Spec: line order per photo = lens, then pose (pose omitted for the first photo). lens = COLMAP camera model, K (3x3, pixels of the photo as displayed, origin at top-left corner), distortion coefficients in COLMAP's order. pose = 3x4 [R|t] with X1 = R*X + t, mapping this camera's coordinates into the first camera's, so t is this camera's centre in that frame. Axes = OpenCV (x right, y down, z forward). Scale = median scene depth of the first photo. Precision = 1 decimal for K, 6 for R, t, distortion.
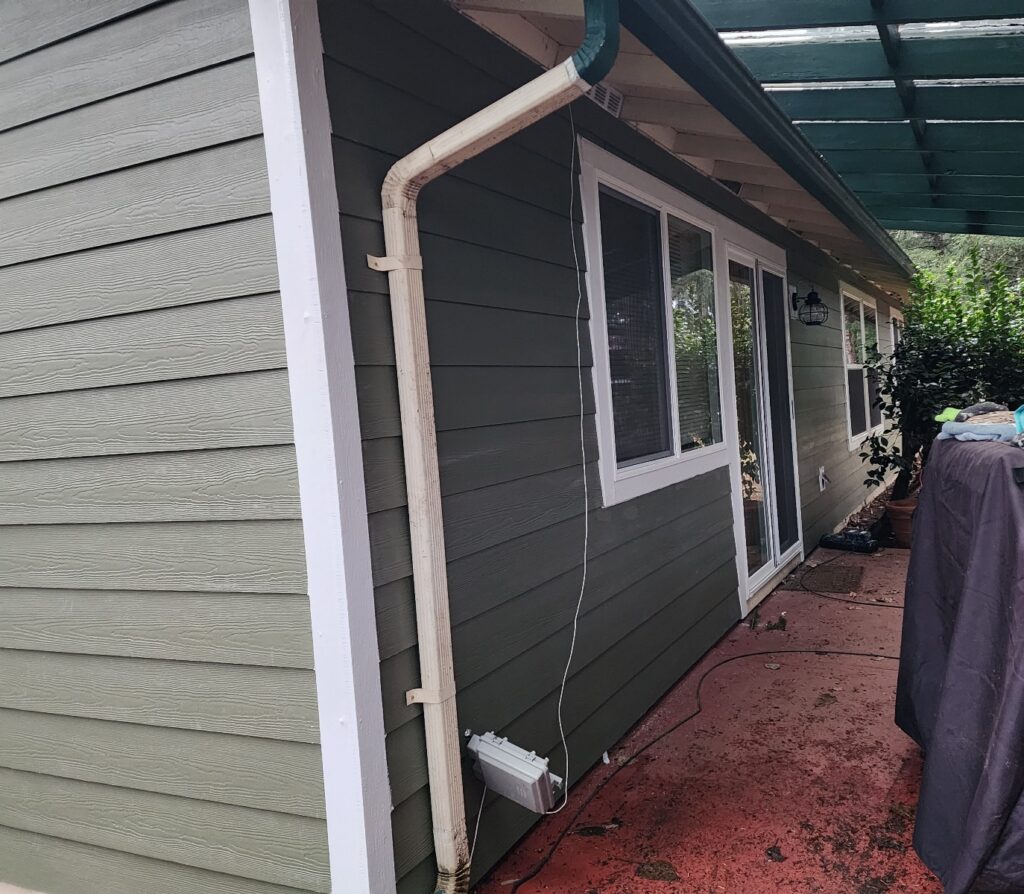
lens RADIAL K [[921.7, 0, 517.8], [0, 921.7, 451.0], [0, 0, 1]] dist [0.083970, -0.044241]
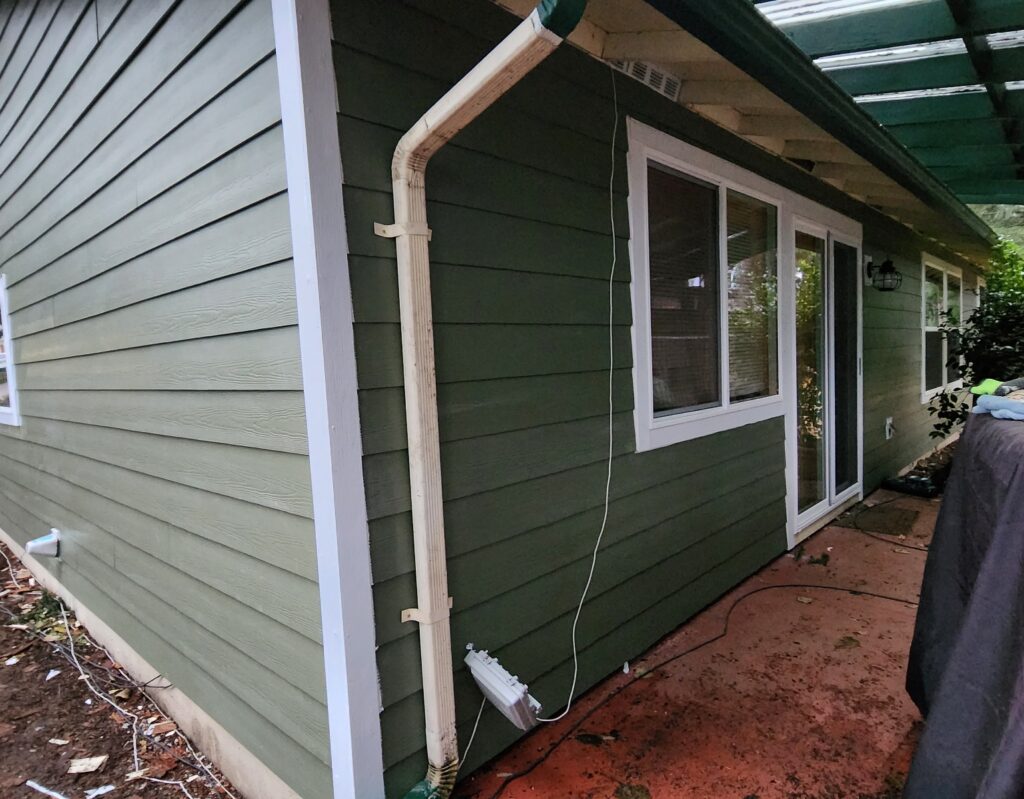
lens RADIAL K [[618.2, 0, 508.7], [0, 618.2, 407.0], [0, 0, 1]] dist [0.002333, 0.000198]
pose [[0.957779, 0.054916, -0.282213, 0.163218], [-0.041451, 0.997709, 0.053467, -0.028955], [0.284502, -0.039511, 0.957861, 0.252080]]
